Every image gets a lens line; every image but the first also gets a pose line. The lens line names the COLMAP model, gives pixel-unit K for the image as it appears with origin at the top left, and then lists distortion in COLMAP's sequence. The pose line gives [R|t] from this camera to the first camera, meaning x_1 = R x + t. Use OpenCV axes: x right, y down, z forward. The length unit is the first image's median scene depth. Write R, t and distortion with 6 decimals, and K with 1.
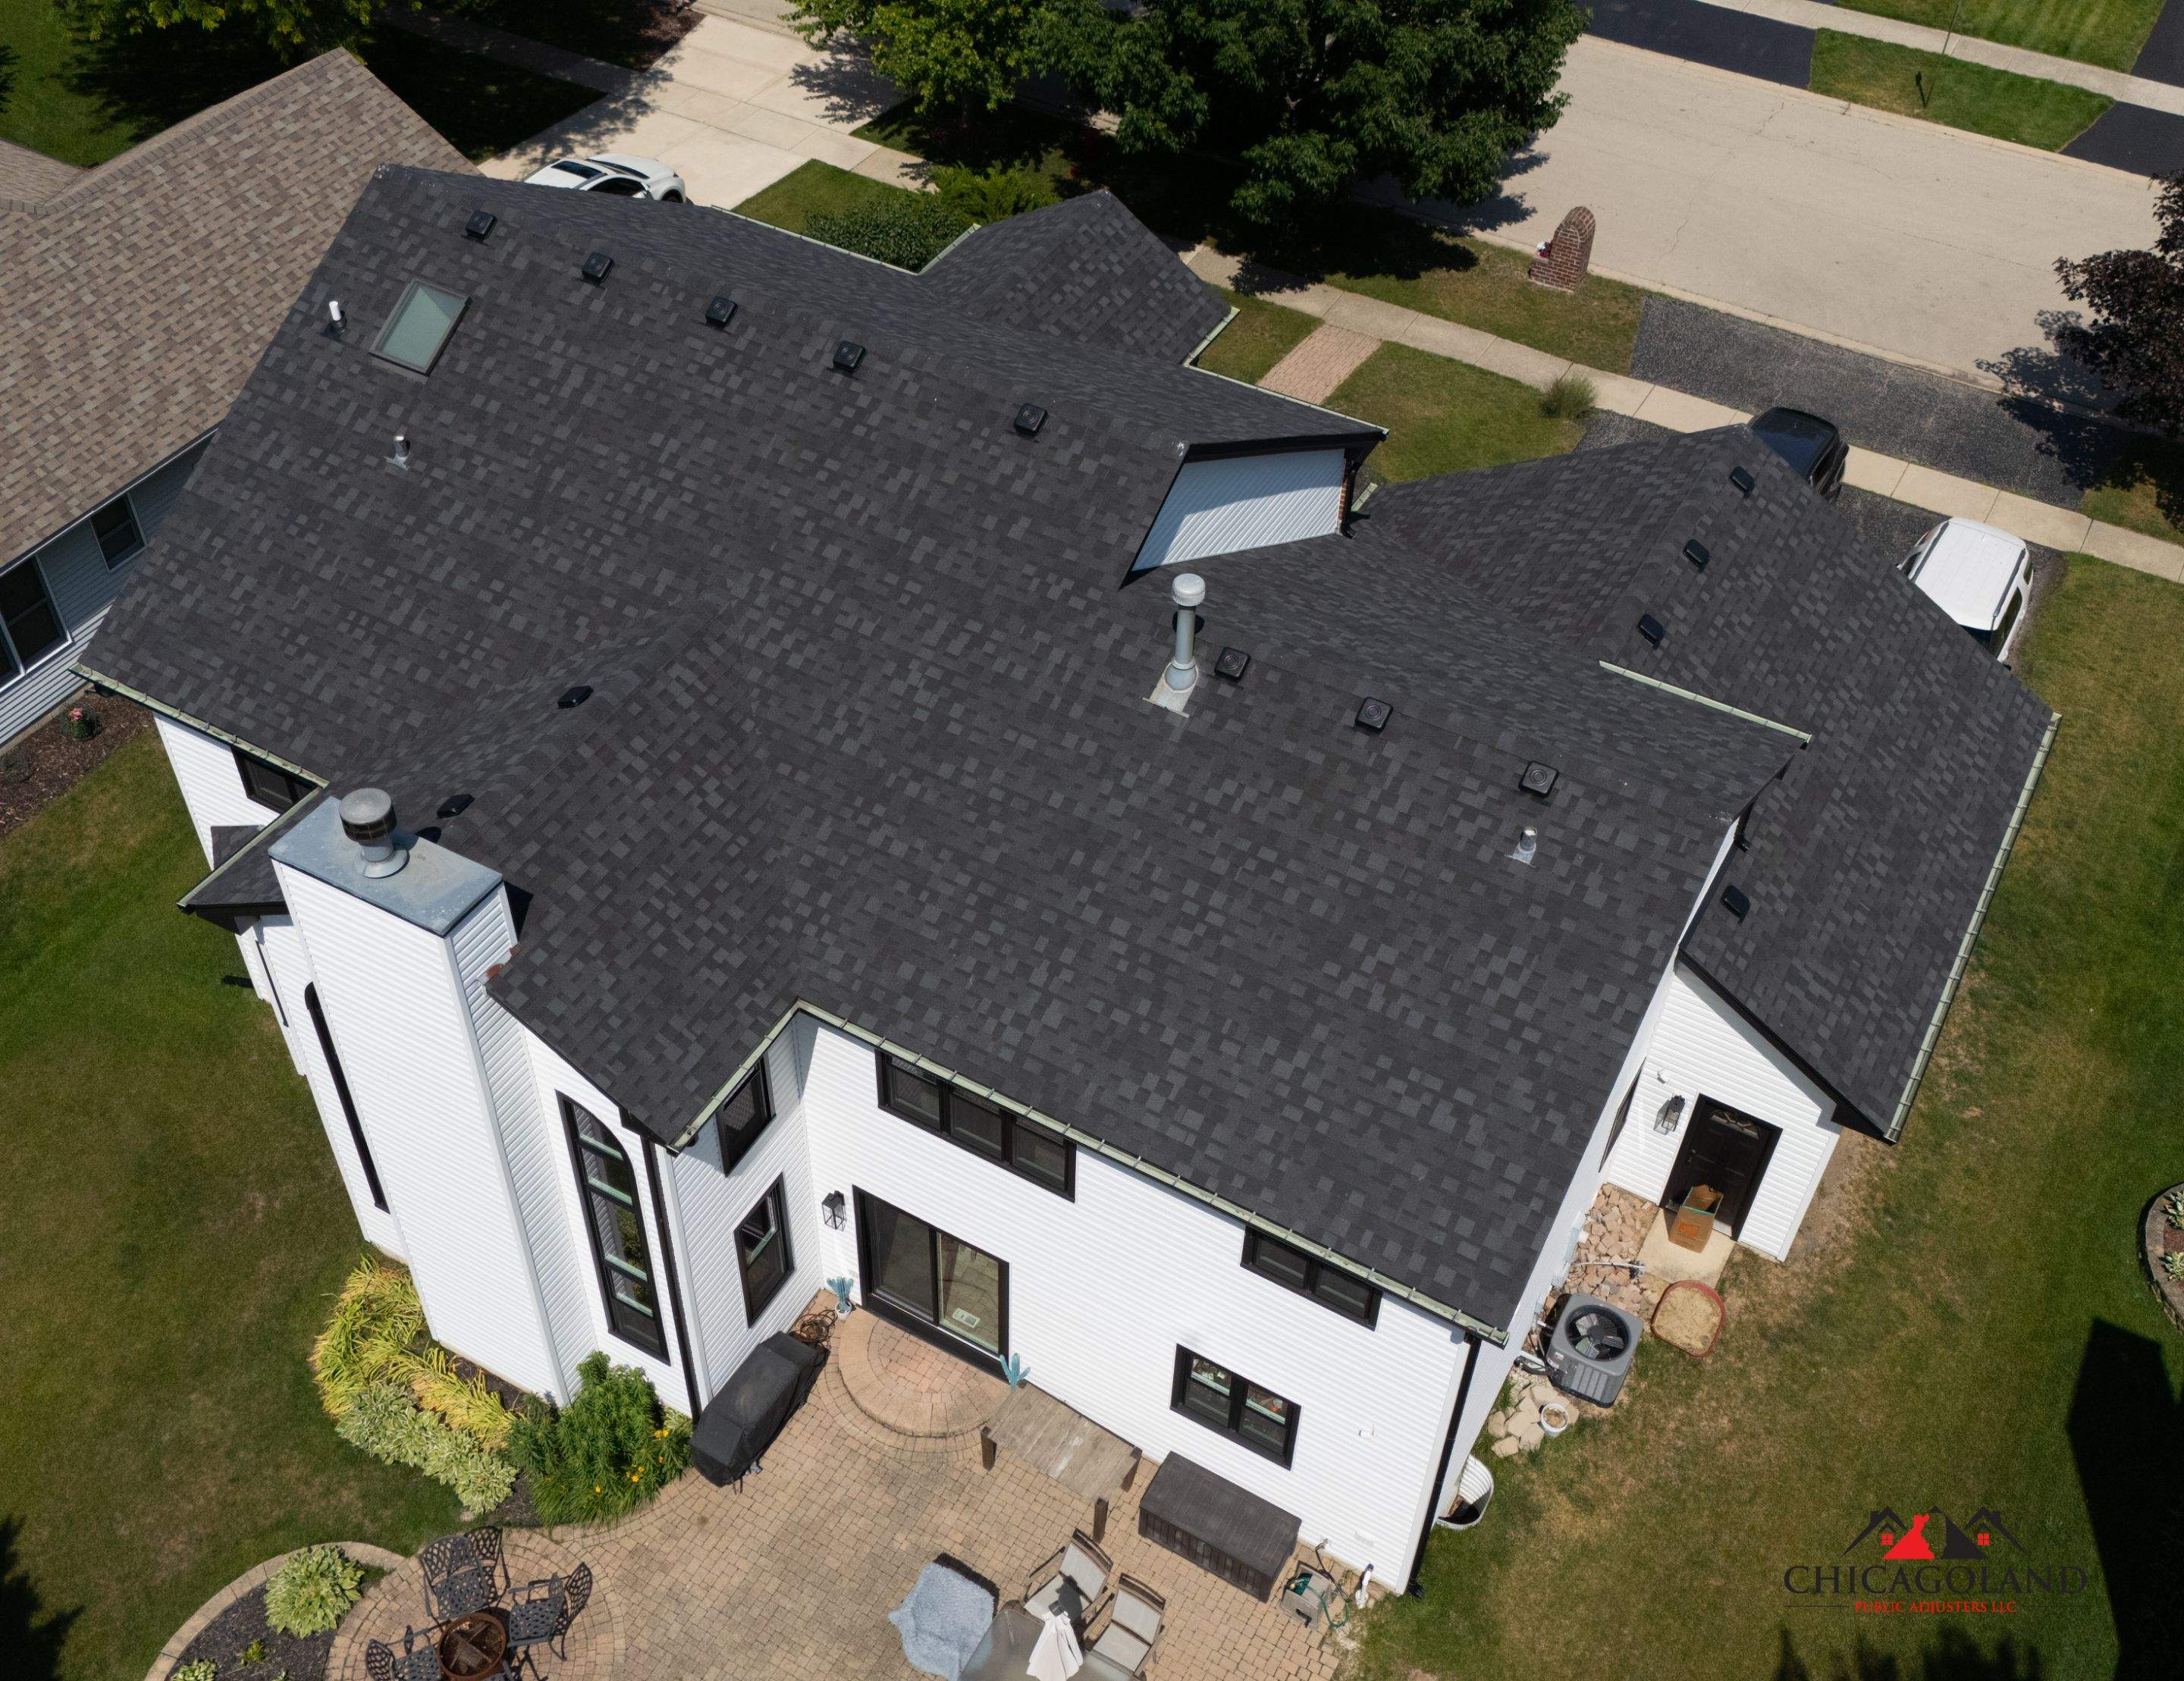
lens RADIAL K [[2206.3, 0, 1092.0], [0, 2206.3, 840.5], [0, 0, 1]] dist [0.144710, -0.337107]
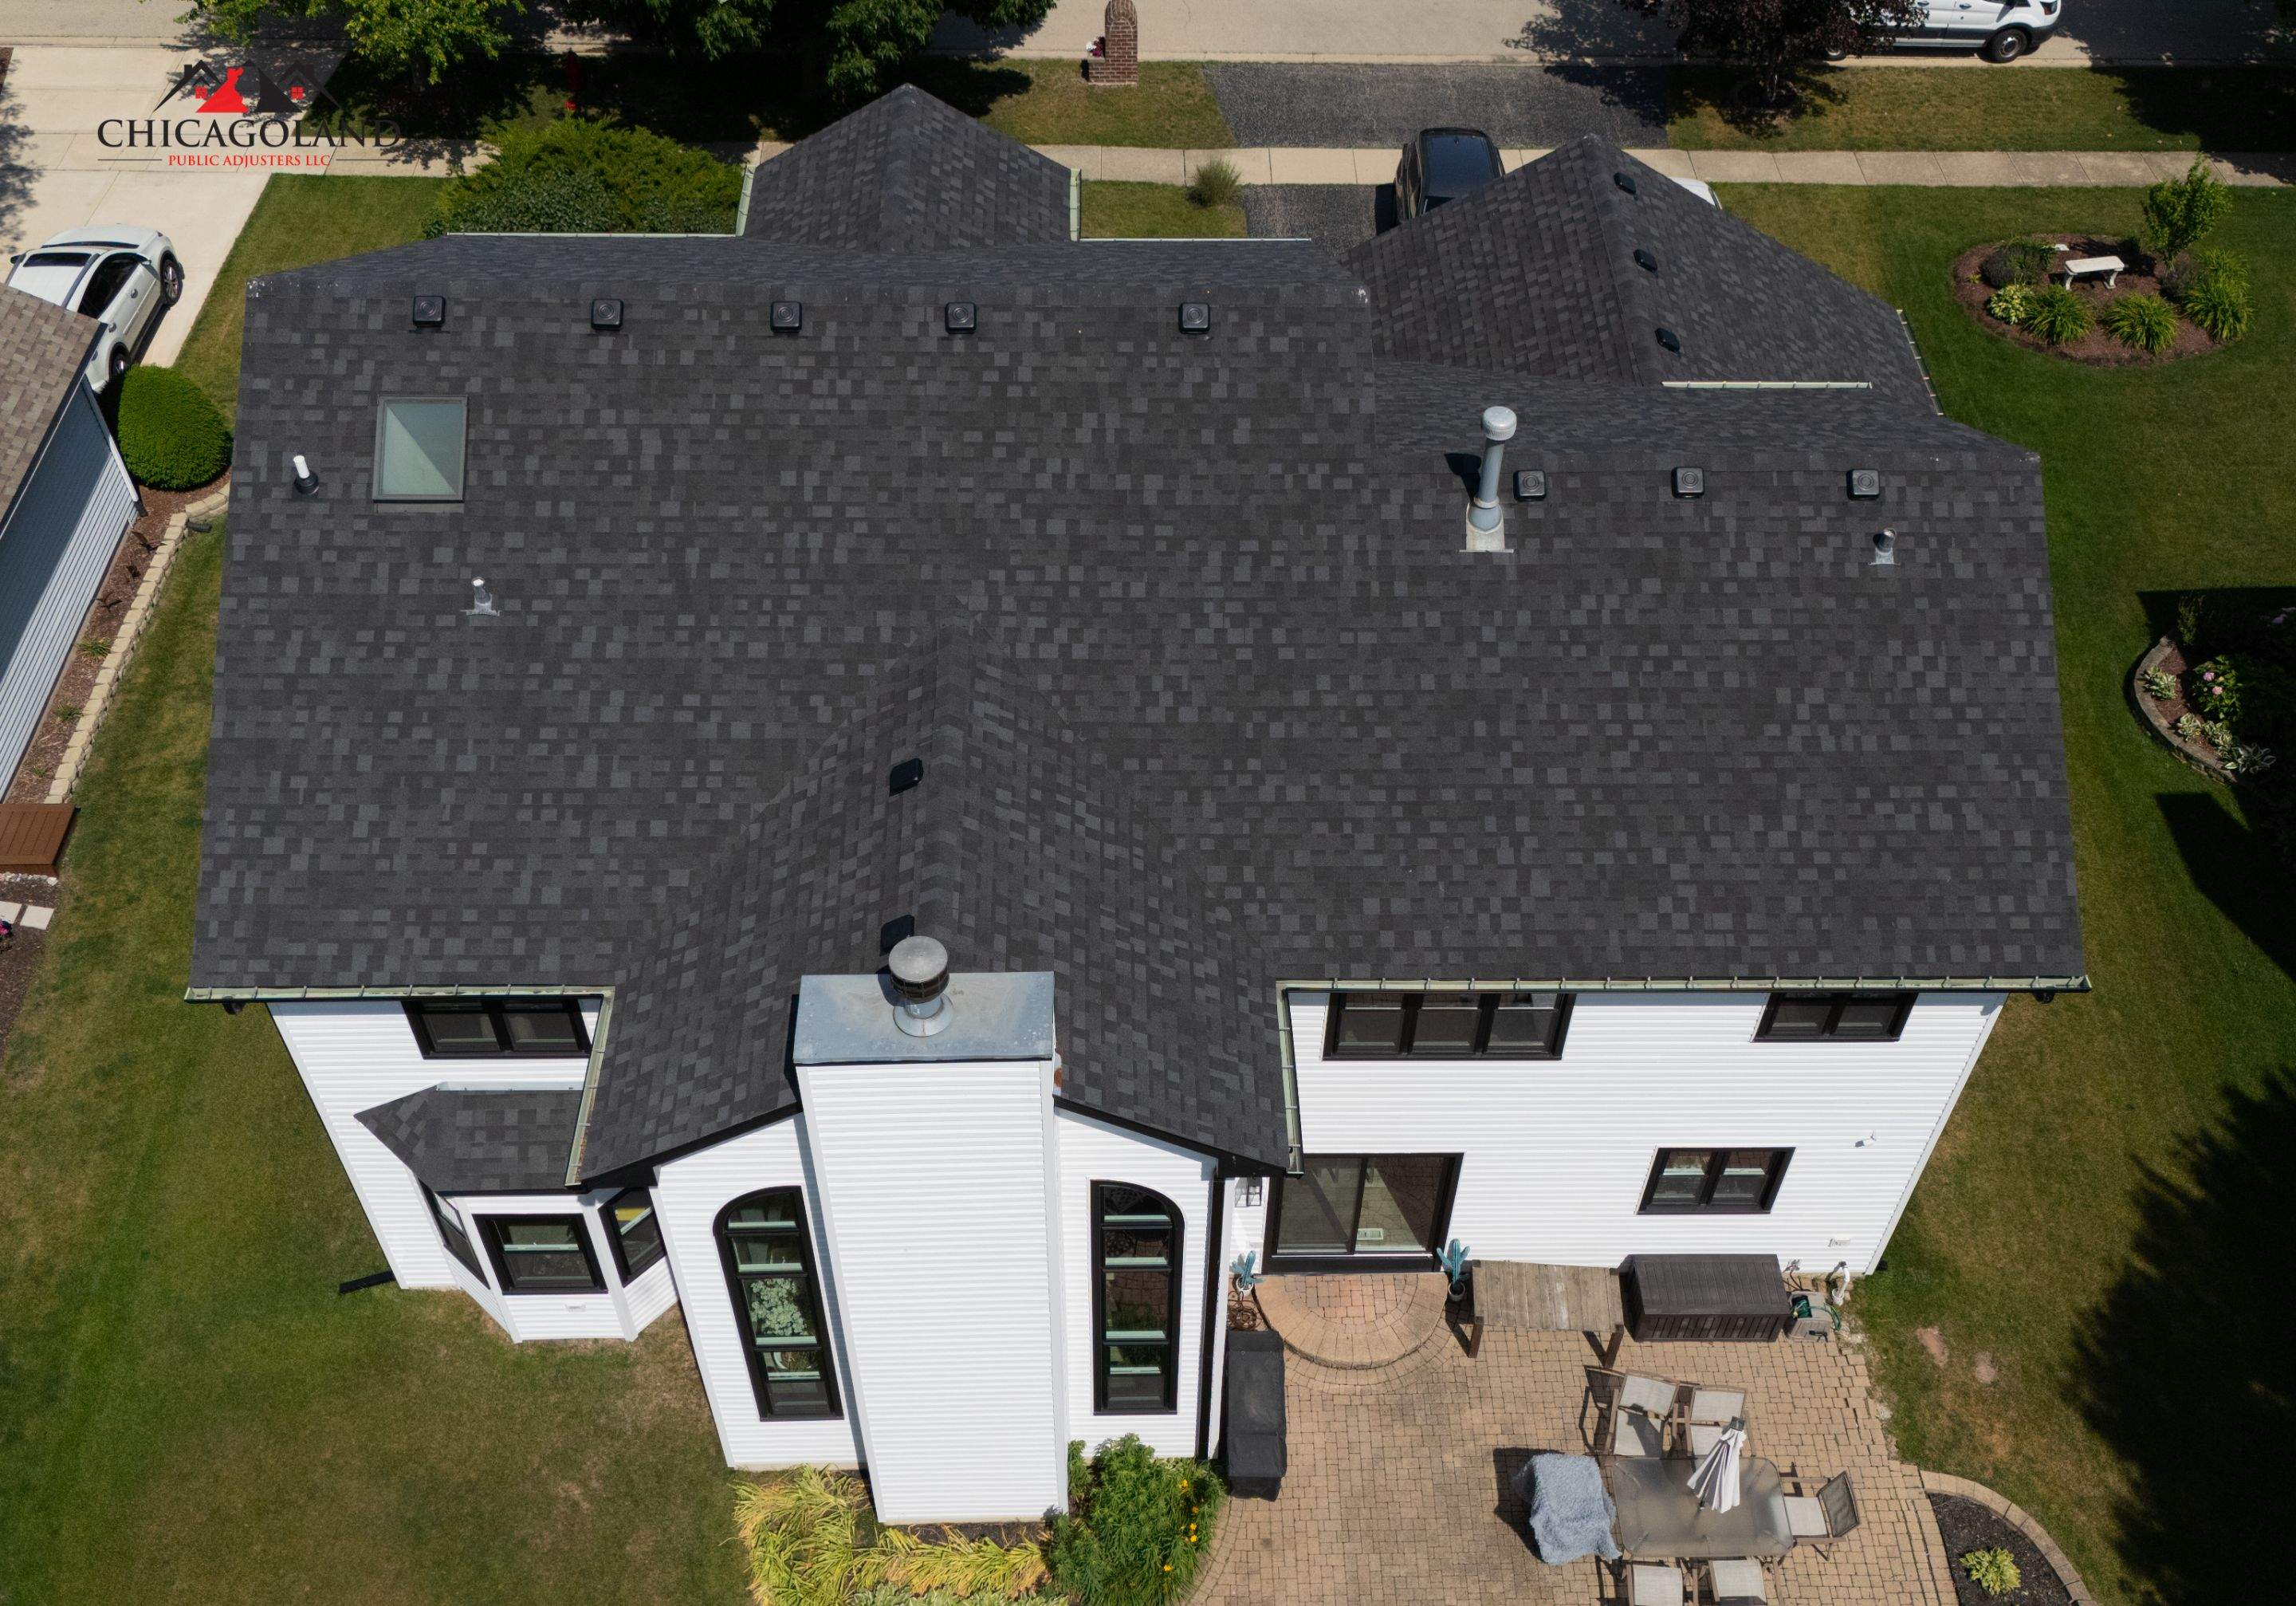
lens RADIAL K [[2210.8, 0, 1156.8], [0, 2210.8, 843.9], [0, 0, 1]] dist [0.150644, -0.348811]
pose [[0.855058, -0.386903, 0.345229, -0.435646], [0.362528, 0.922074, 0.135478, -0.115793], [-0.370743, 0.009314, 0.928689, 0.138728]]
